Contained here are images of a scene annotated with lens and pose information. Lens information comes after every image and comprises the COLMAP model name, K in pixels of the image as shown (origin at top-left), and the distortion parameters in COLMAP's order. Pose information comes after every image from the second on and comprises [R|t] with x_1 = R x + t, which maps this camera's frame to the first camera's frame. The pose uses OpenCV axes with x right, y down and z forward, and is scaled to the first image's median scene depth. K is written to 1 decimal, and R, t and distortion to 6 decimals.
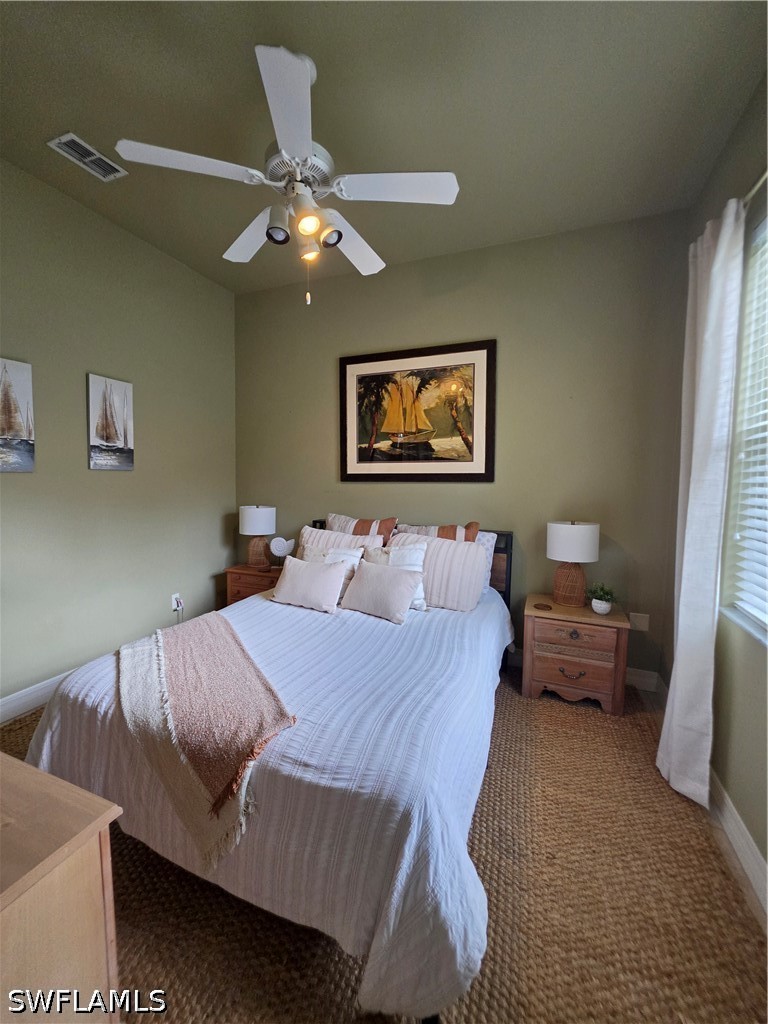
lens RADIAL K [[416.5, 0, 375.3], [0, 416.5, 506.9], [0, 0, 1]] dist [-0.000961, 0.001446]
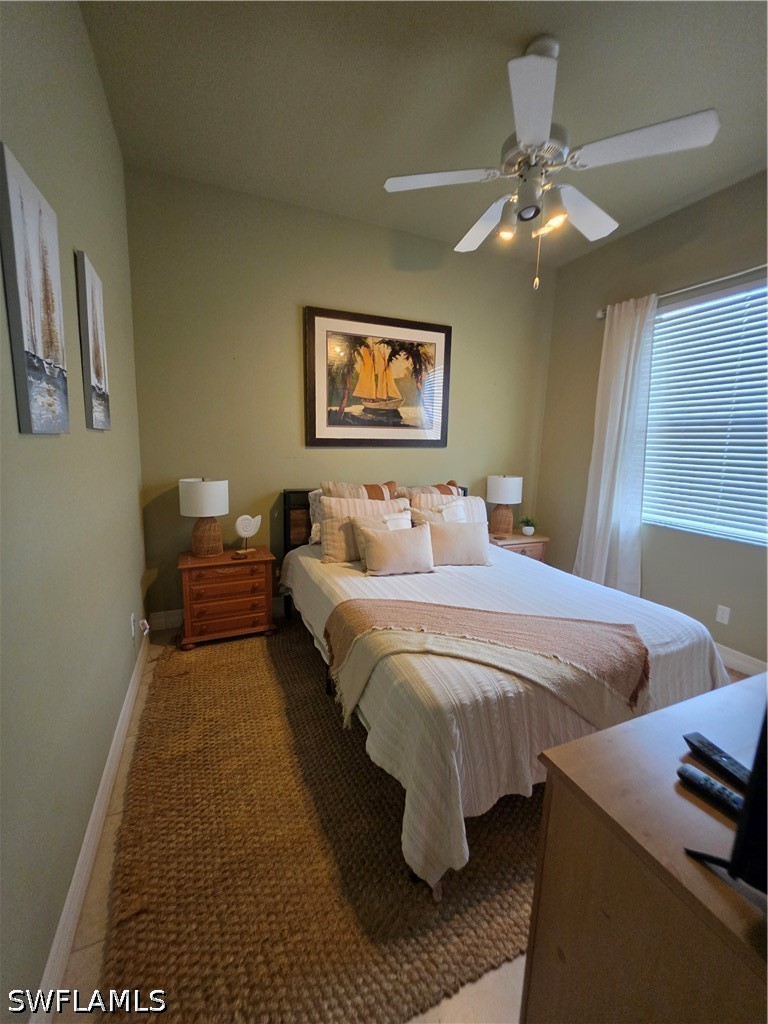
lens RADIAL K [[416.5, 0, 376.2], [0, 416.5, 507.6], [0, 0, 1]] dist [-0.000961, 0.001446]
pose [[0.698585, -0.105769, 0.707667, -0.701876], [0.039730, 0.993222, 0.109228, -0.023562], [-0.714423, -0.048189, 0.698052, 0.270929]]
